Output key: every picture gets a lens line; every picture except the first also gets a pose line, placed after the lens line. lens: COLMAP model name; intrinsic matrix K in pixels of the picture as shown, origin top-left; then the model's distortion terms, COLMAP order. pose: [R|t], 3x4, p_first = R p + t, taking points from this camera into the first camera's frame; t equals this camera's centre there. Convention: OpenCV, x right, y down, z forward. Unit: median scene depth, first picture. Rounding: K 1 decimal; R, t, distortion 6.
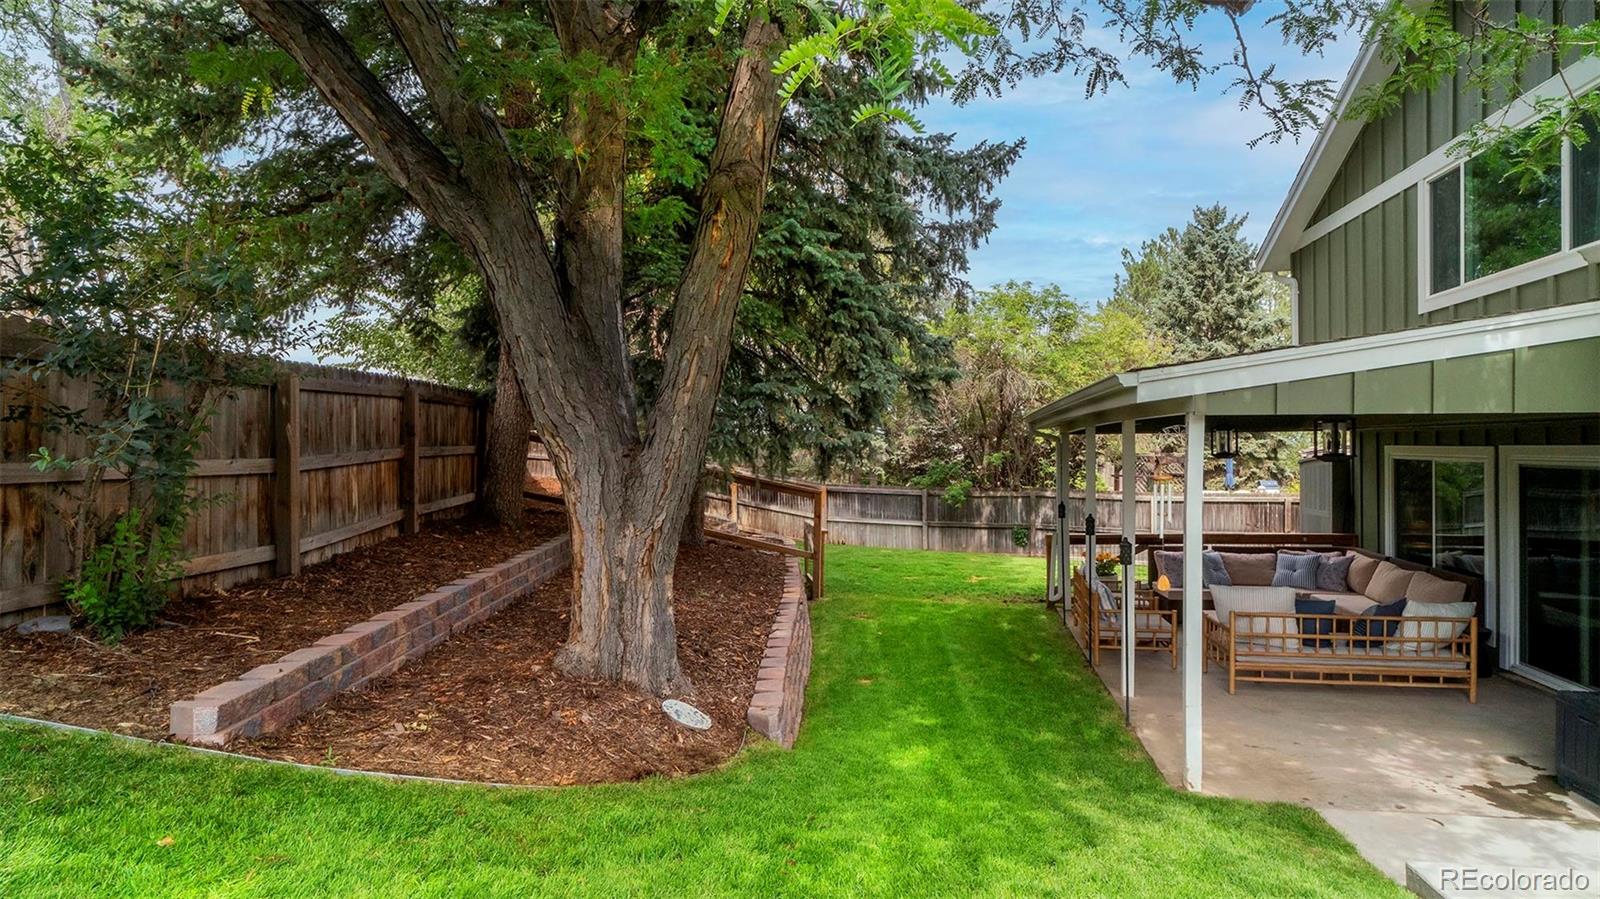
lens RADIAL K [[824.0, 0, 800.0], [0, 824.0, 449.5], [0, 0, 1]] dist [-0.001402, -0.000105]
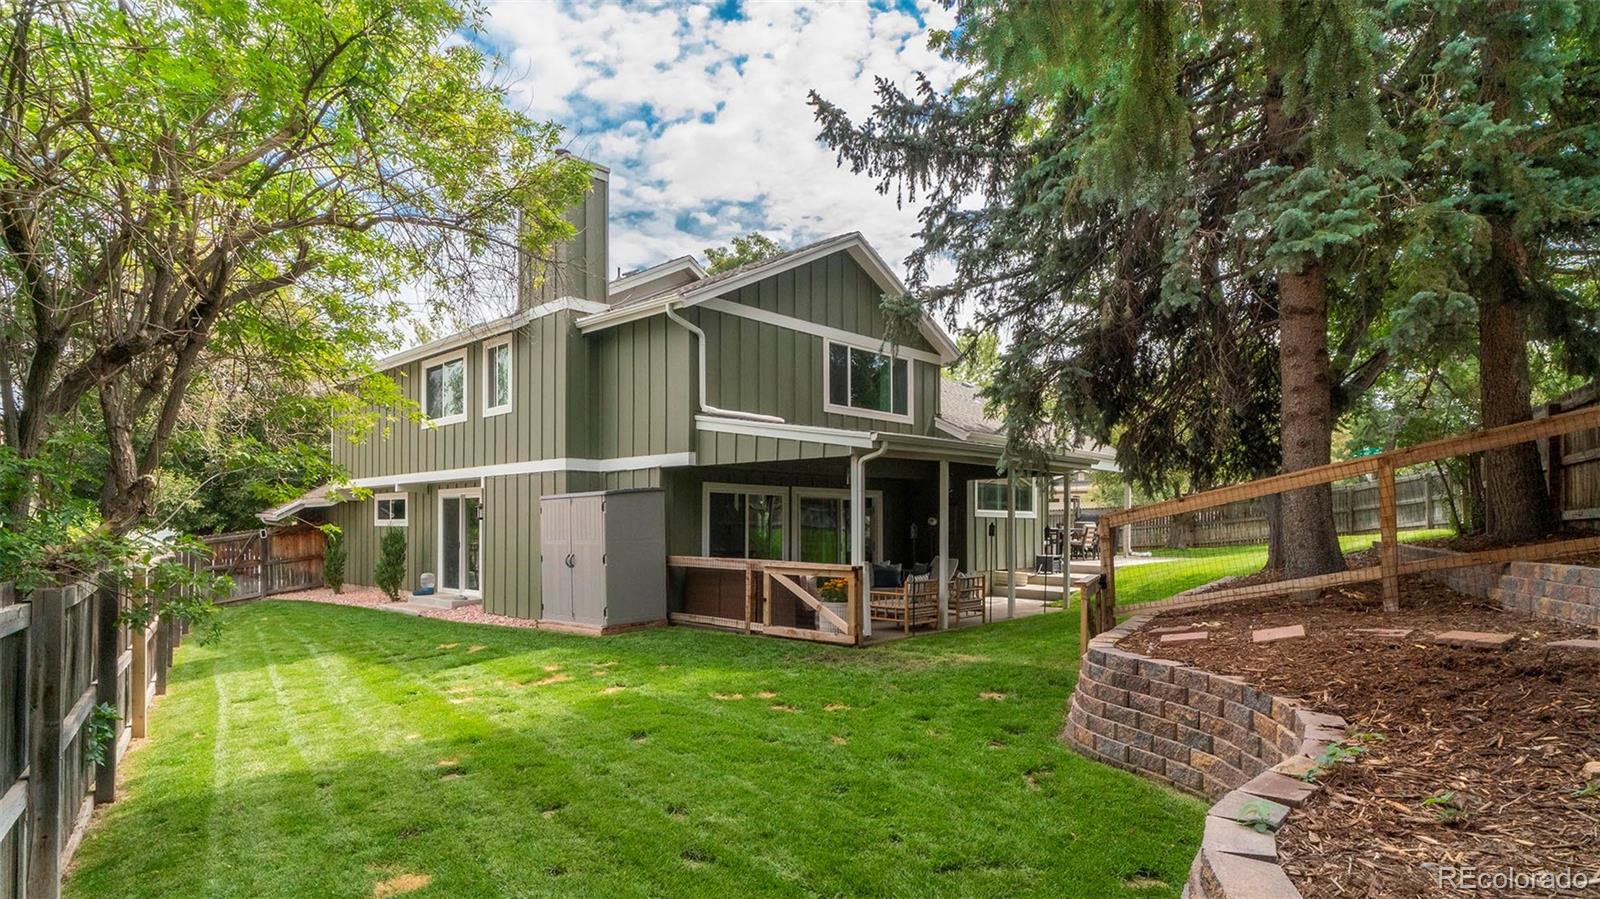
lens RADIAL K [[824.0, 0, 800.0], [0, 824.0, 449.5], [0, 0, 1]] dist [-0.001402, -0.000105]
pose [[-0.835009, 0.008892, 0.550164, -0.170198], [-0.028598, 0.997817, -0.059531, 0.021526], [-0.549492, -0.065442, -0.832932, 2.439804]]
